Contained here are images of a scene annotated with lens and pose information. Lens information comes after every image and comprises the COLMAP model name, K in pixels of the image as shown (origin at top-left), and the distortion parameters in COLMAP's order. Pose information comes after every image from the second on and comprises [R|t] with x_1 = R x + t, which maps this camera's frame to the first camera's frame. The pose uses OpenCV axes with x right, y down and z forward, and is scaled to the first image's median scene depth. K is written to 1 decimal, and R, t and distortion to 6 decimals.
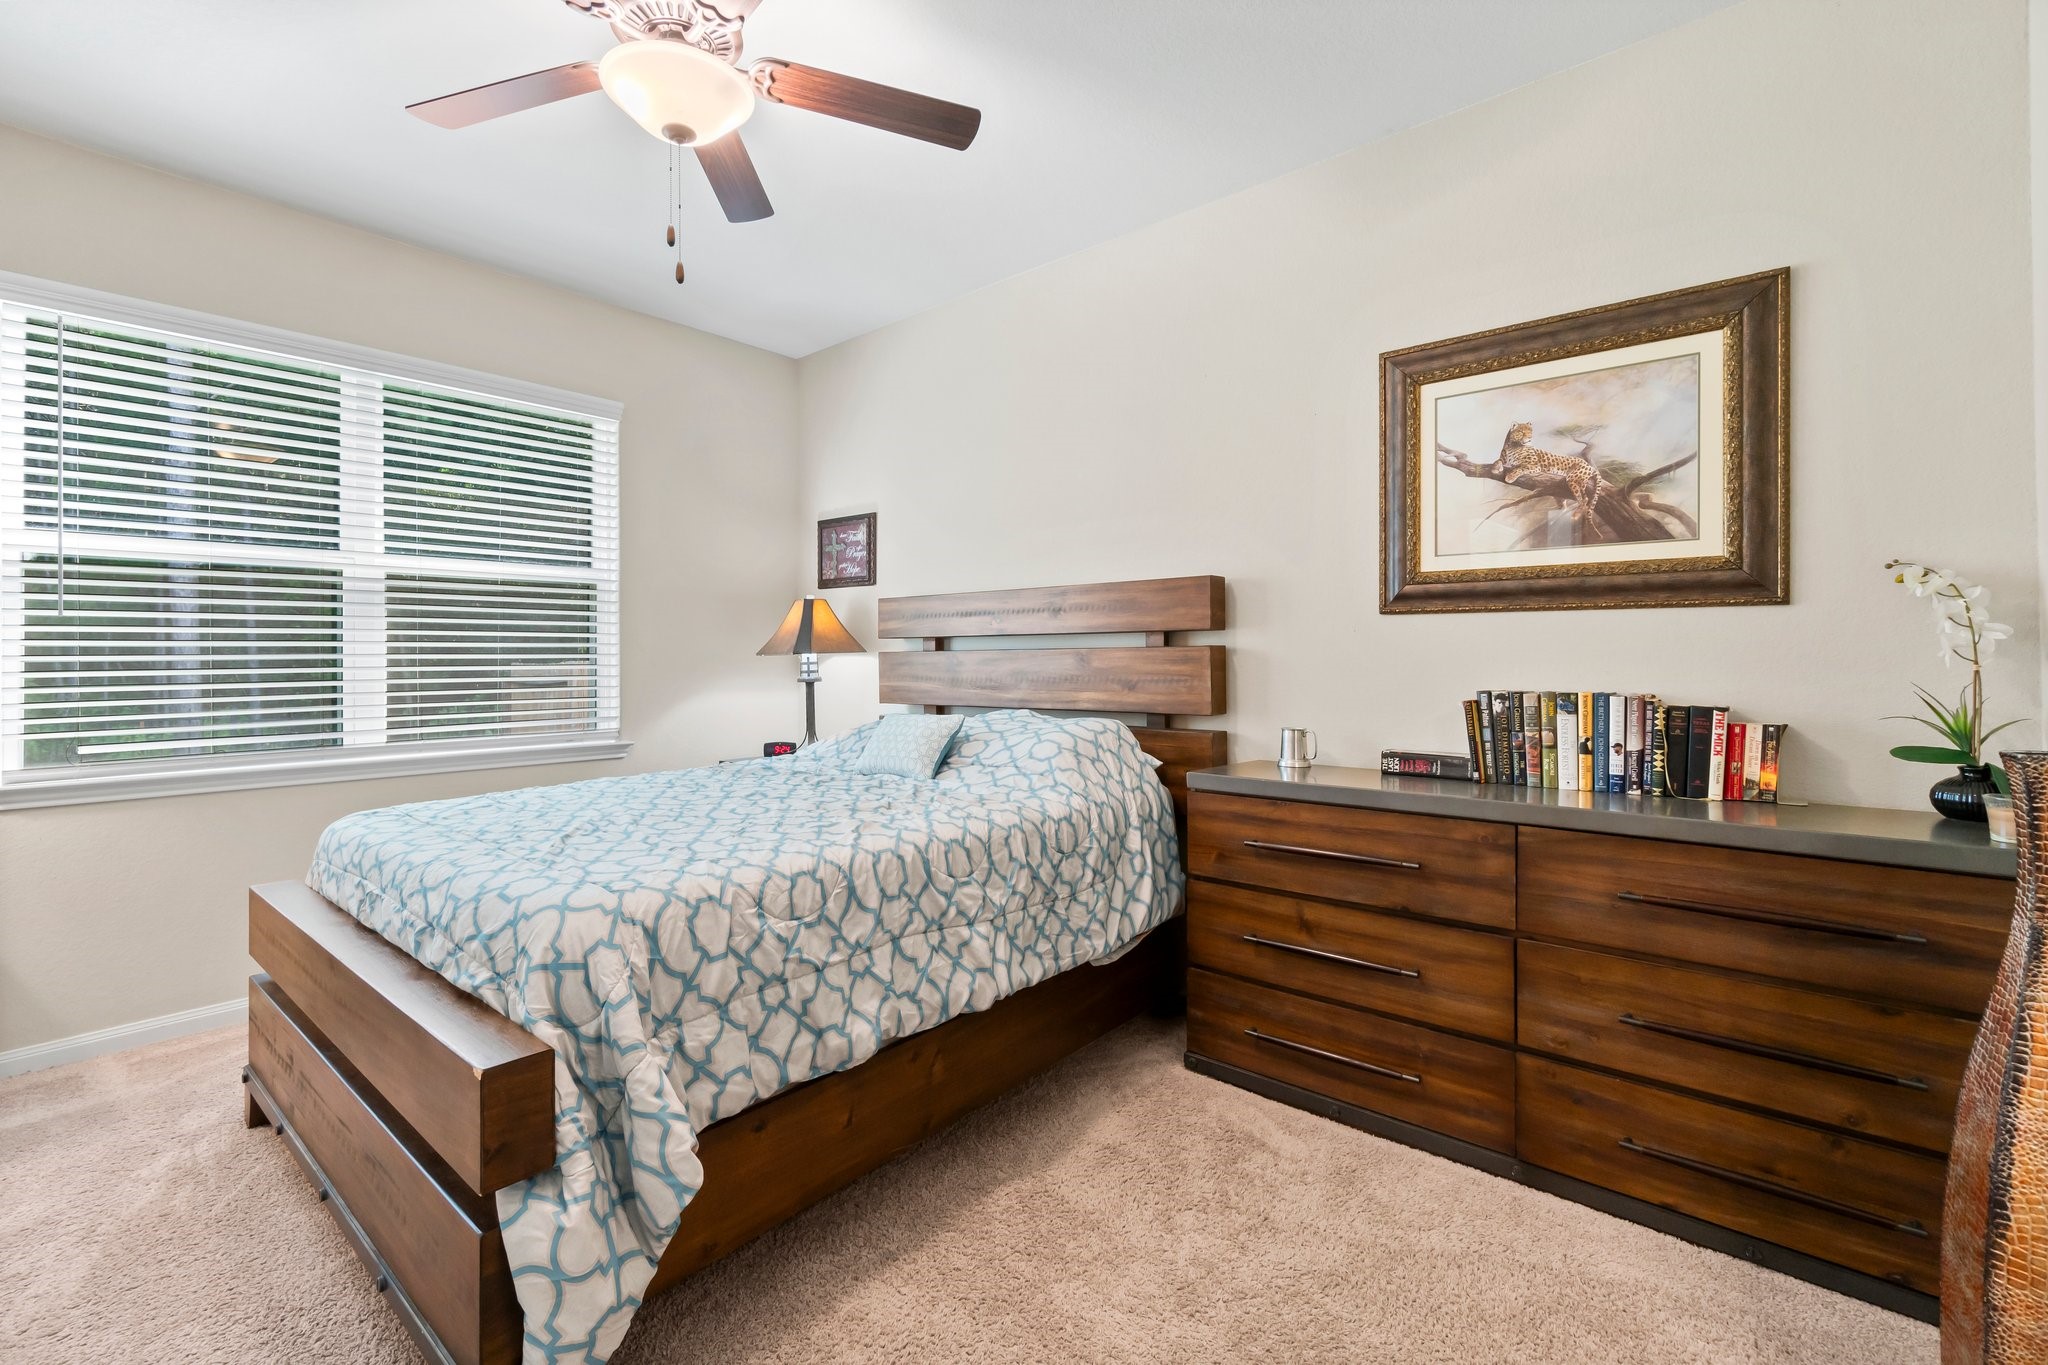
lens RADIAL K [[888.5, 0, 1006.1], [0, 888.5, 655.2], [0, 0, 1]] dist [-0.000441, 0.000643]
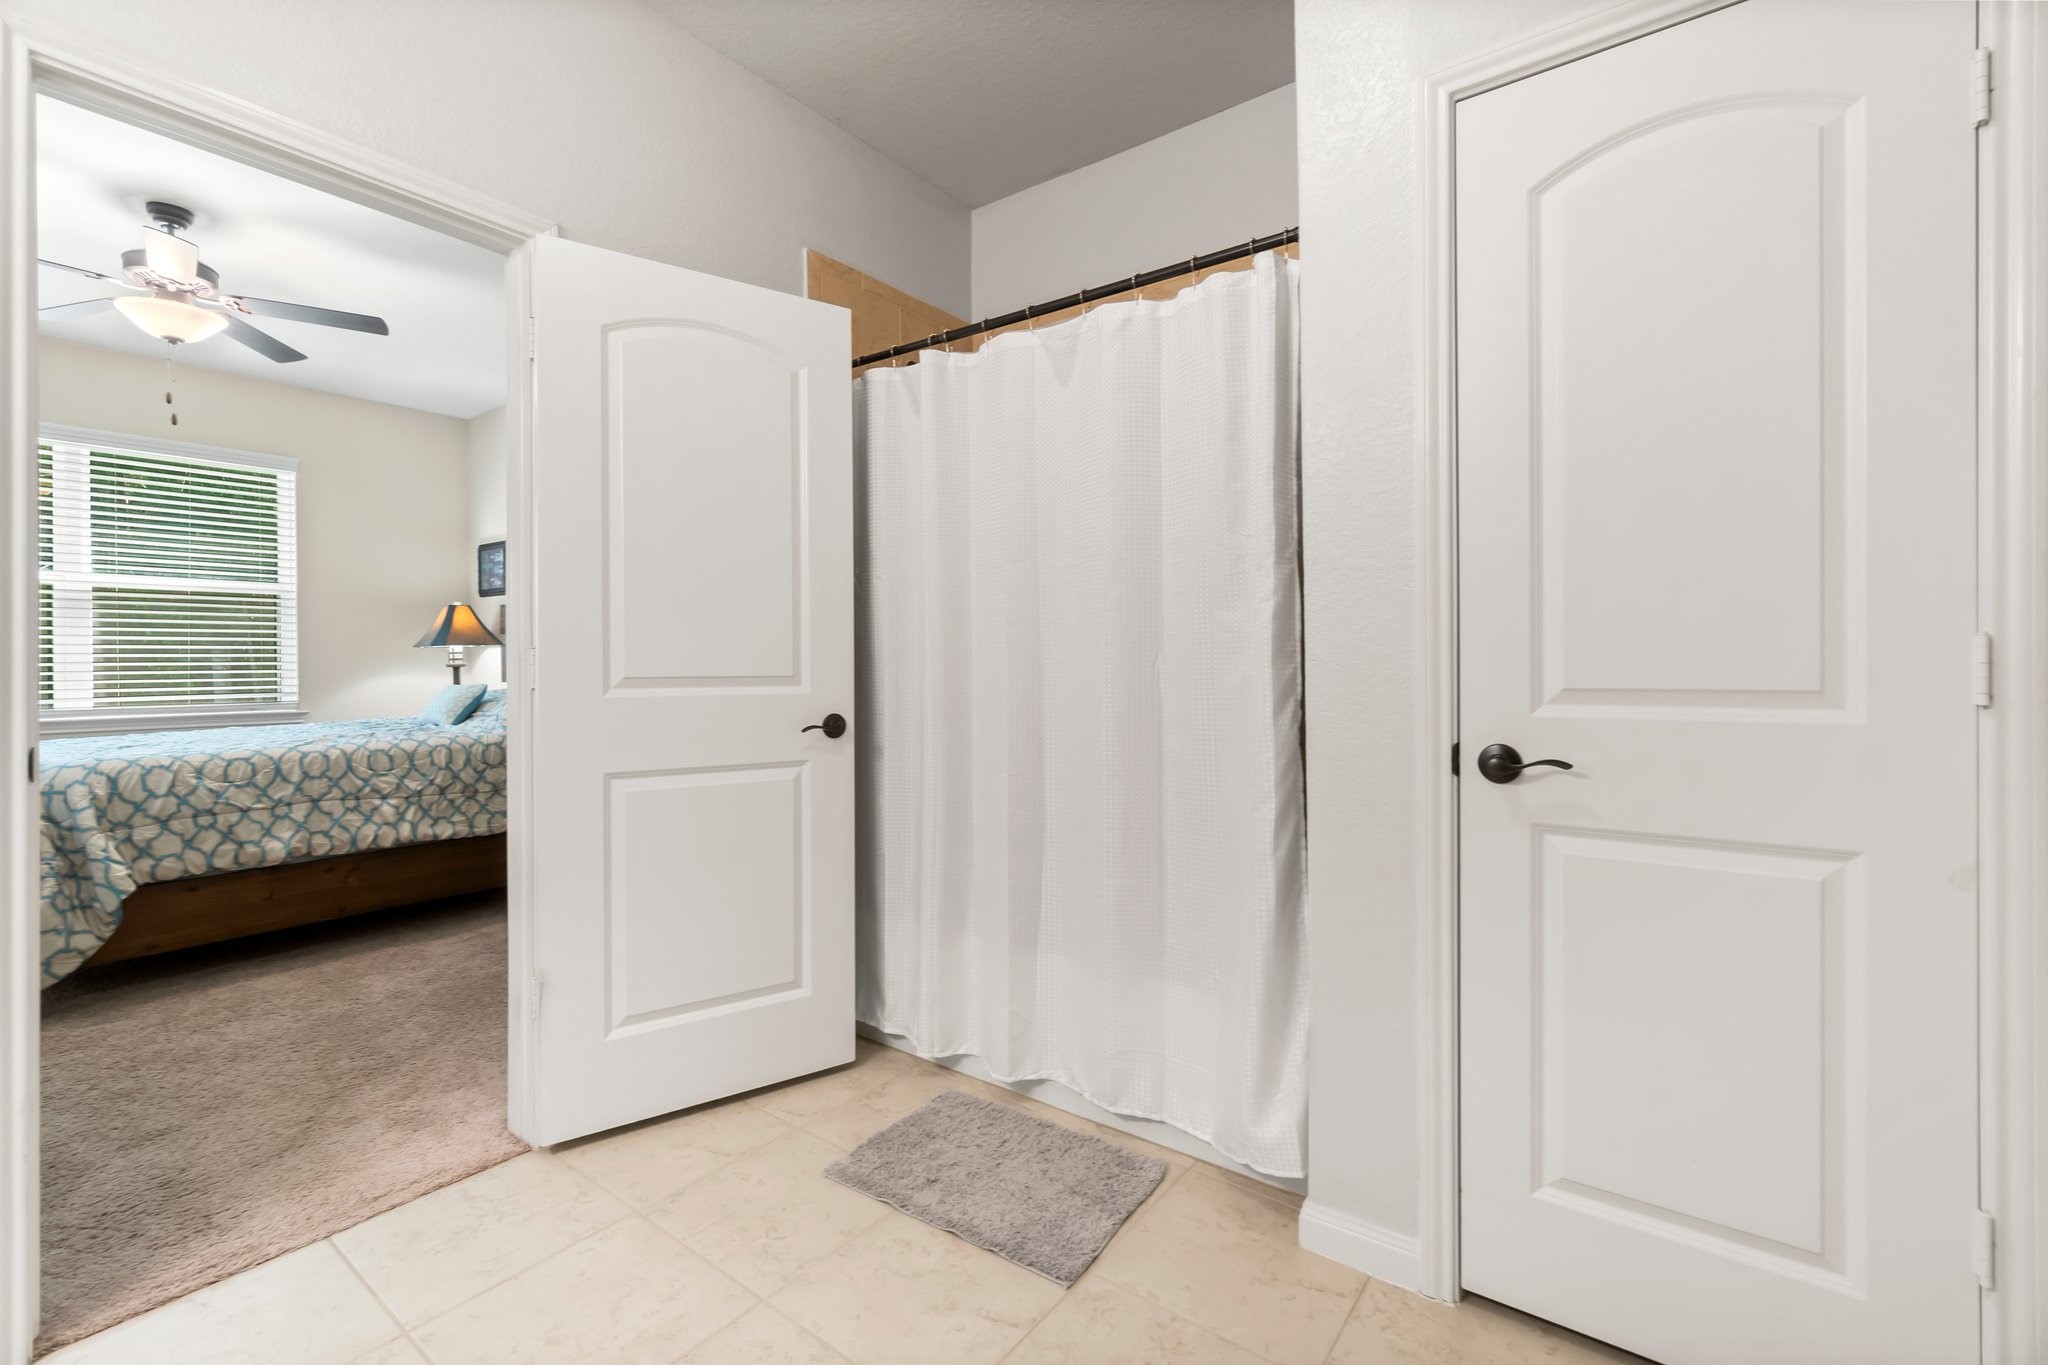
lens RADIAL K [[888.5, 0, 993.3], [0, 888.5, 669.3], [0, 0, 1]] dist [-0.000441, 0.000643]
pose [[0.998885, -0.003243, 0.047094, 0.513923], [0.002758, 0.999943, 0.010347, 0.021224], [-0.047125, -0.010206, 0.998837, -0.366704]]
